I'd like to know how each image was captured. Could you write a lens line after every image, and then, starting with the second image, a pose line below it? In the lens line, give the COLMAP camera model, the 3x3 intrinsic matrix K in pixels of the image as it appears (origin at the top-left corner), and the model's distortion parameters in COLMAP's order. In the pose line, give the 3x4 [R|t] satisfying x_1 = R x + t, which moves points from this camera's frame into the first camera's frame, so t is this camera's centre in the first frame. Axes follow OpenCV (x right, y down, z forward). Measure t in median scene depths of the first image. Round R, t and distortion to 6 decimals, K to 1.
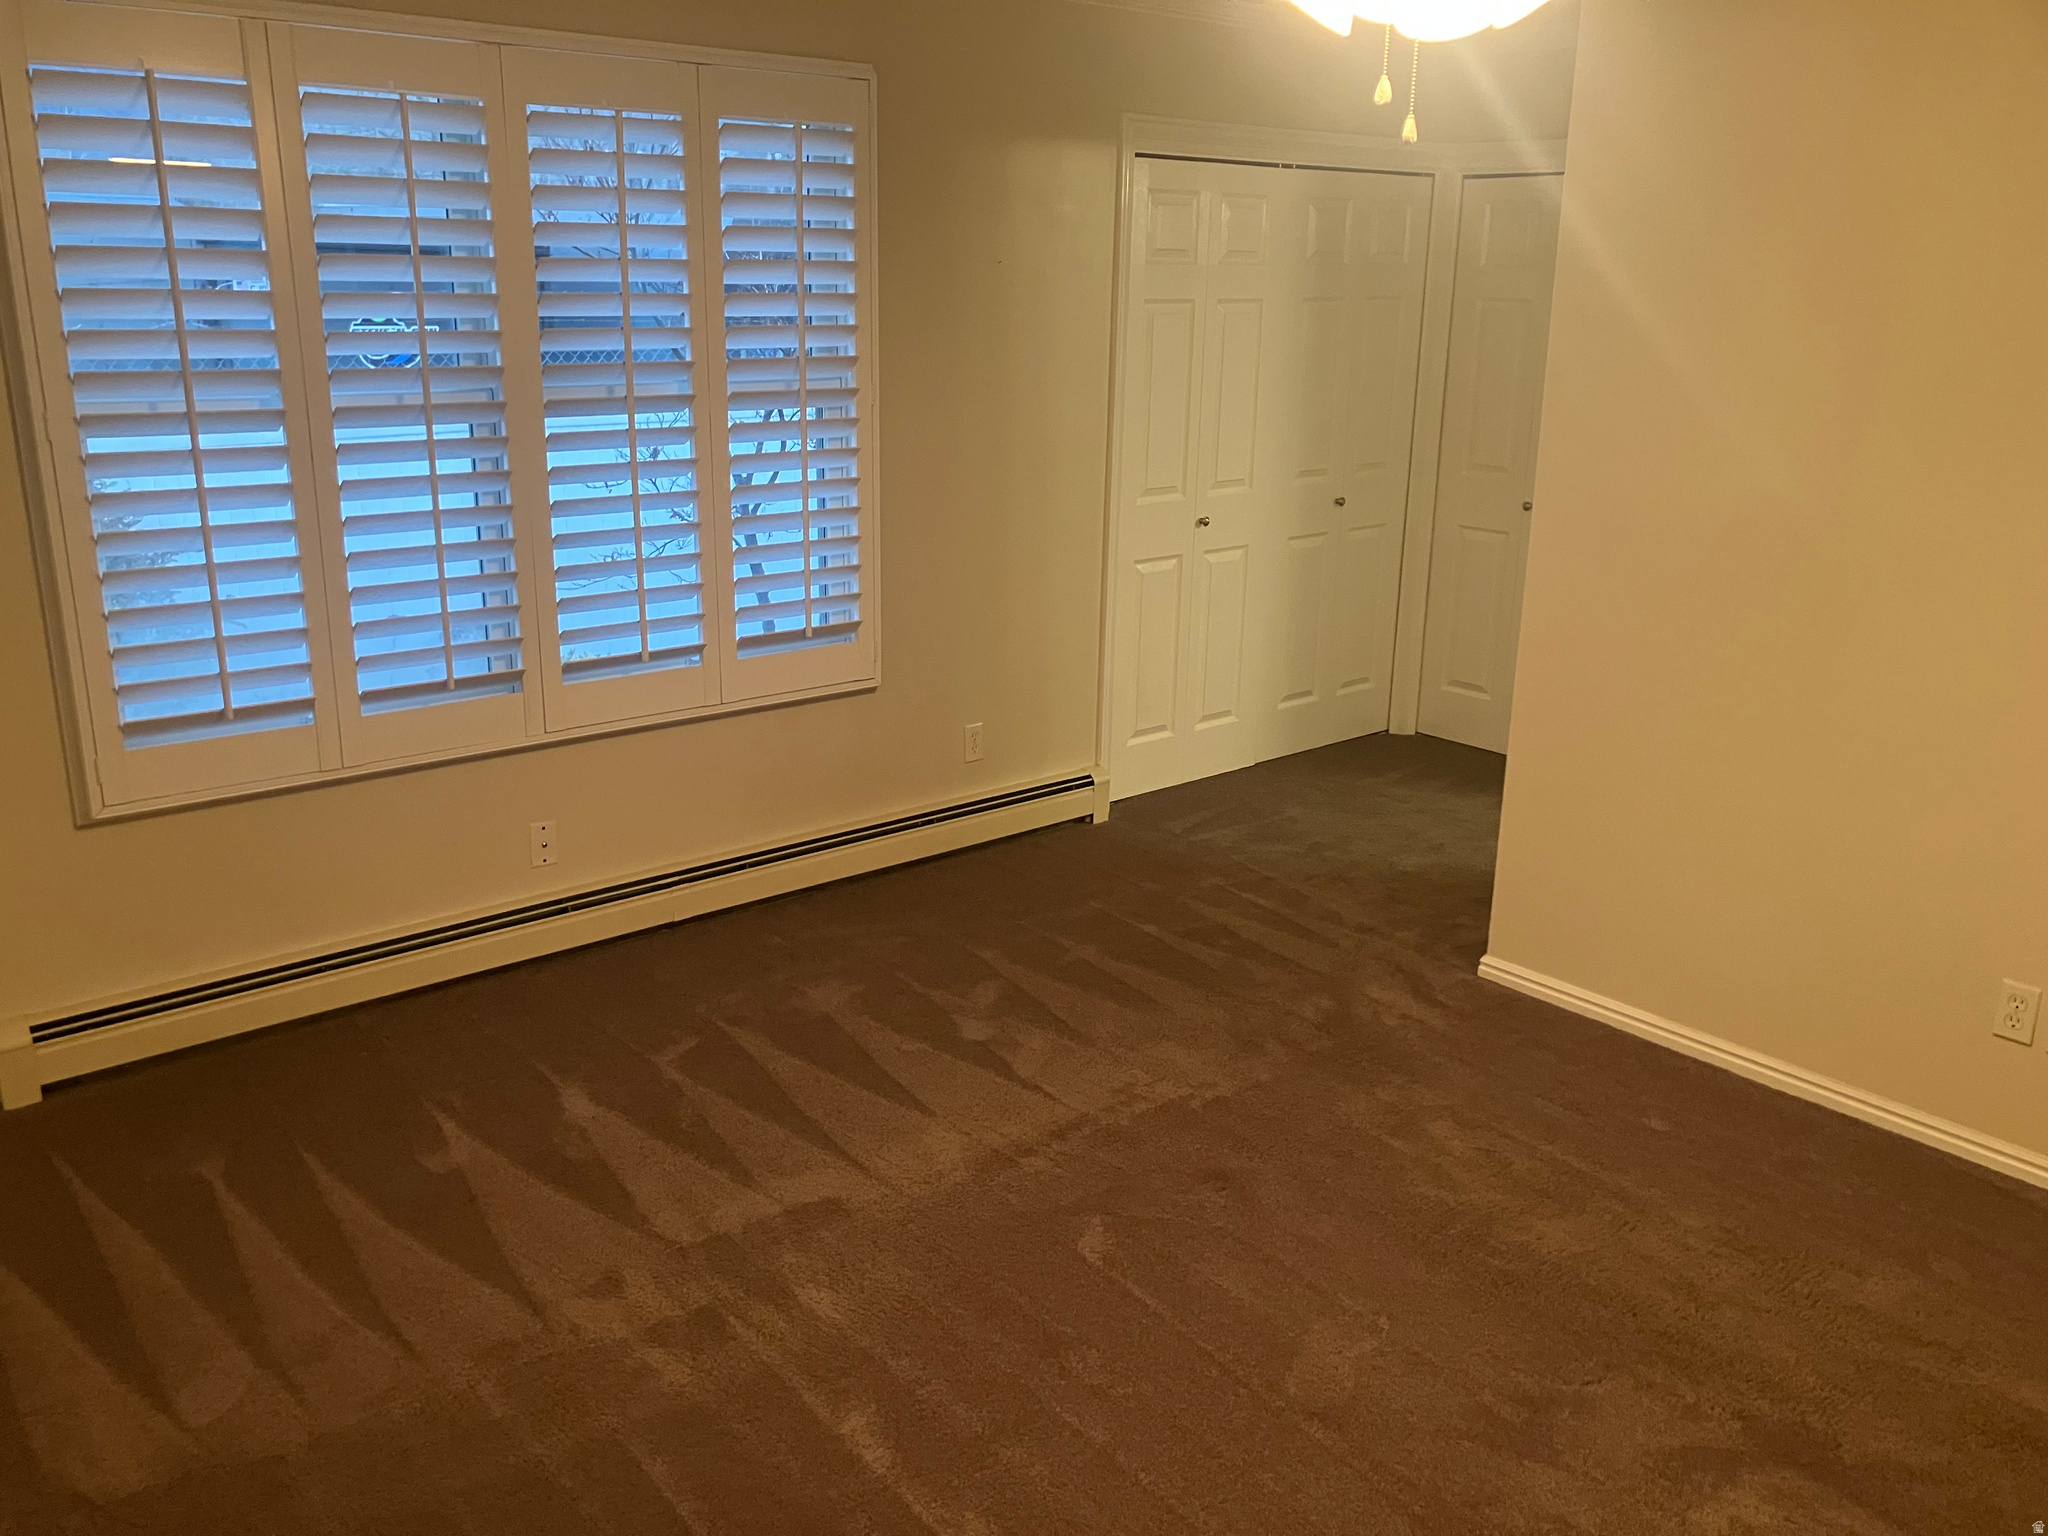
lens RADIAL K [[1667.4, 0, 1014.9], [0, 1667.4, 768.3], [0, 0, 1]] dist [0.043887, -0.041745]
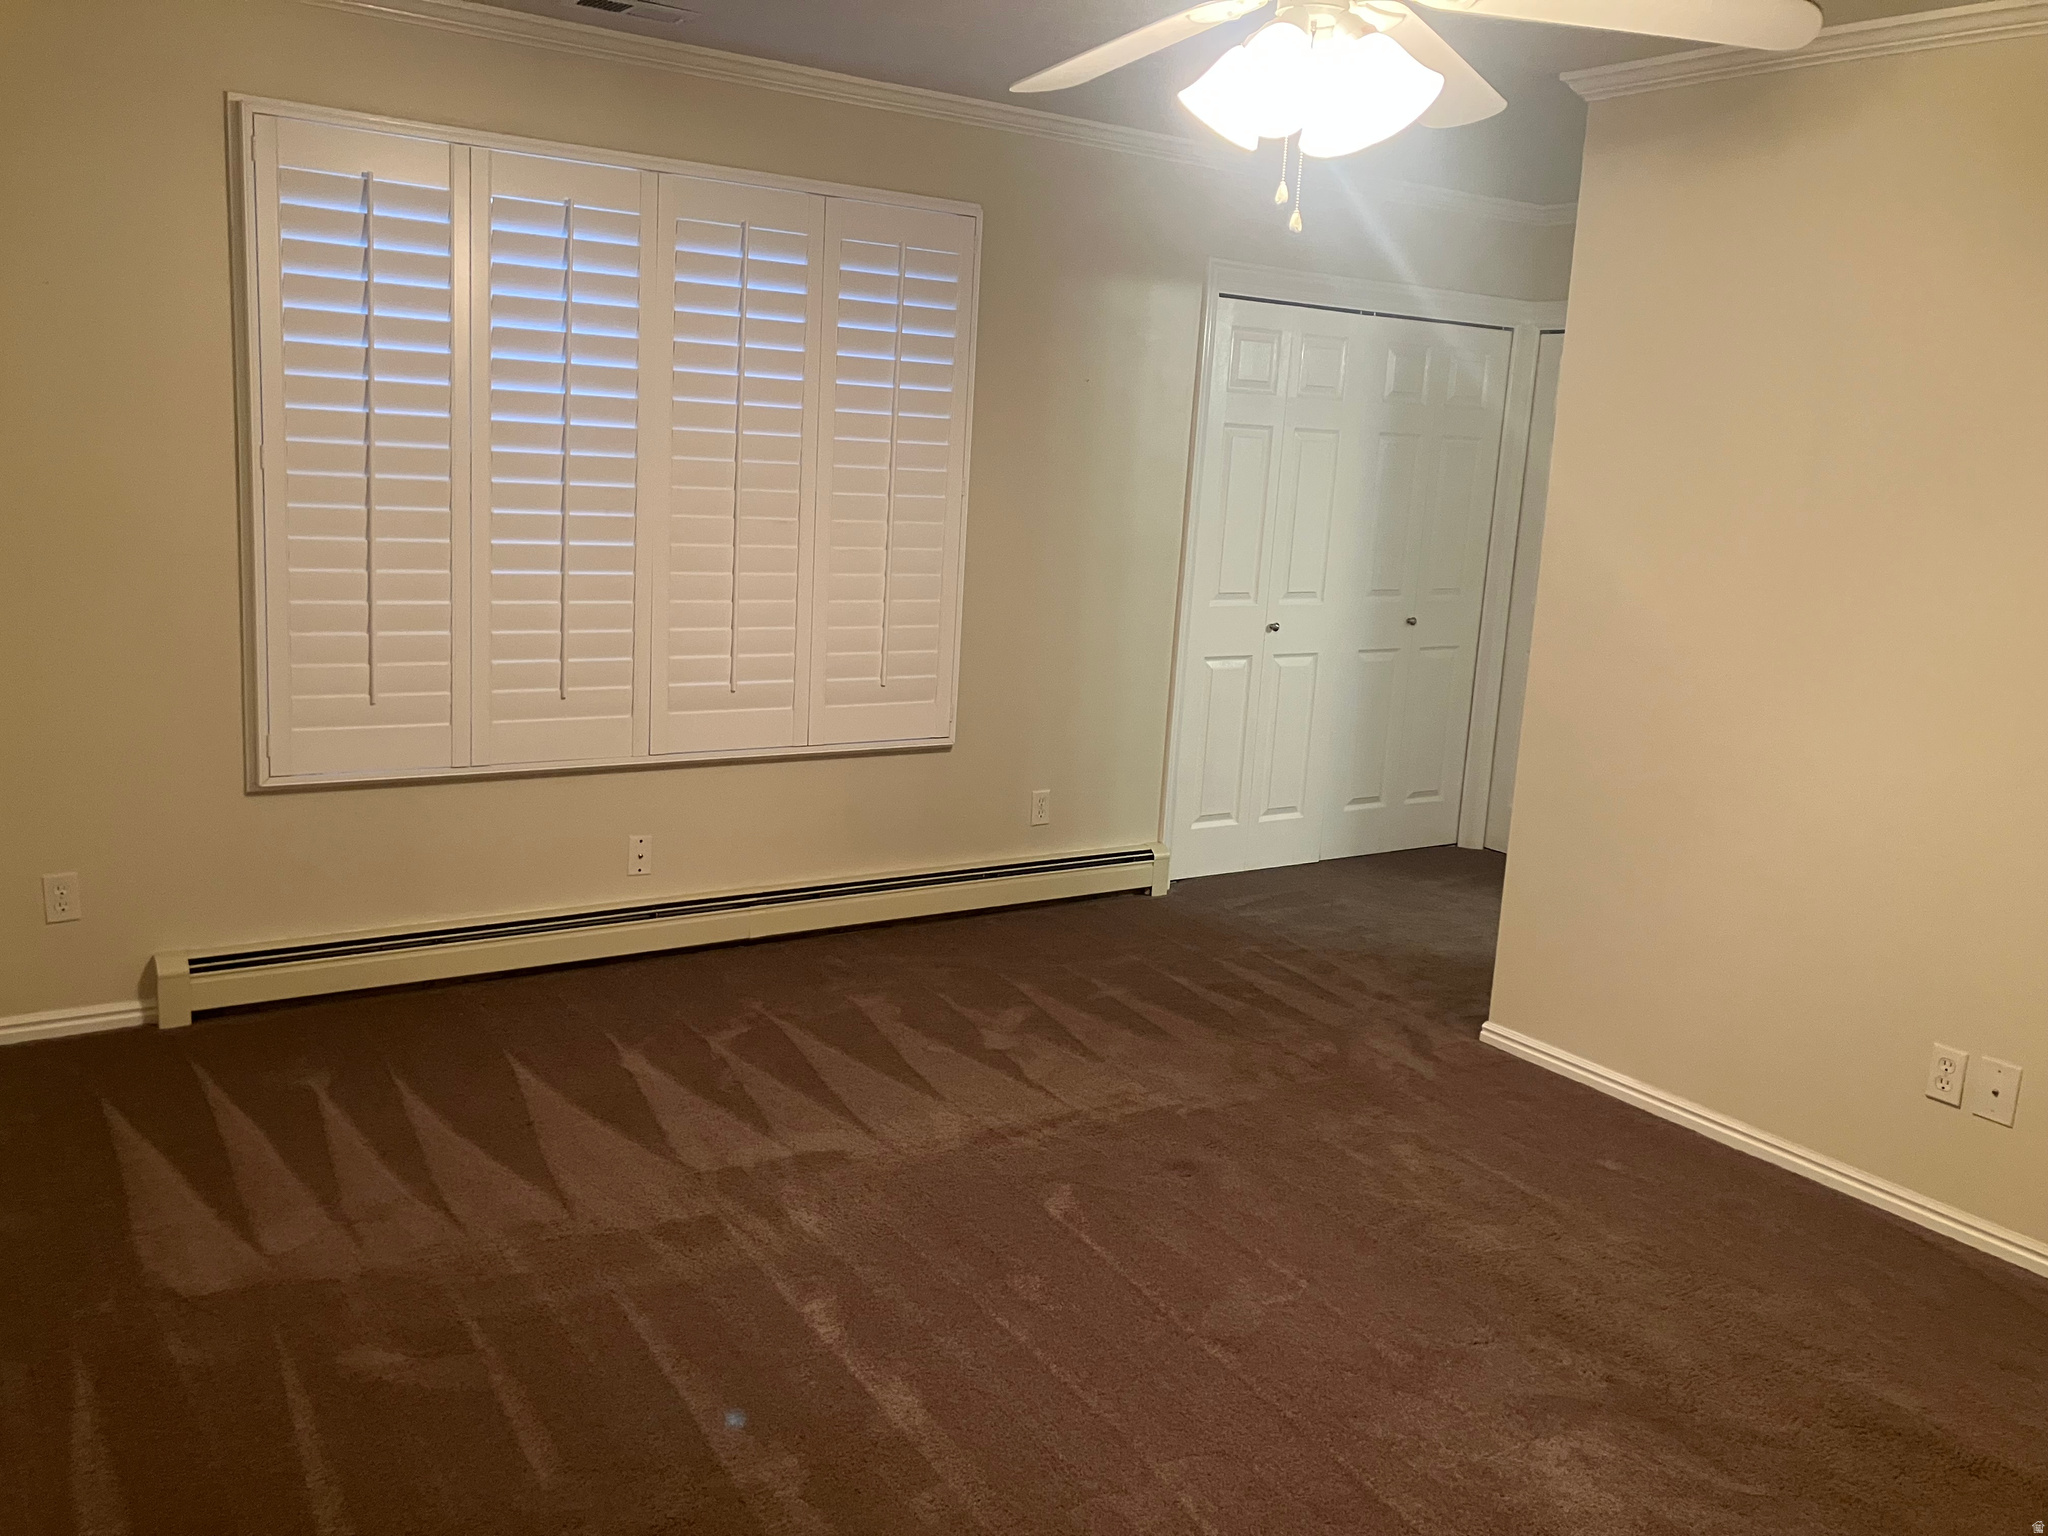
lens RADIAL K [[1667.4, 0, 1029.5], [0, 1667.4, 760.0], [0, 0, 1]] dist [0.043887, -0.041745]
pose [[0.993392, 0.061756, -0.096743, 0.108306], [-0.071405, 0.992454, -0.099682, 0.094769], [0.089857, 0.105931, 0.990305, -0.130189]]
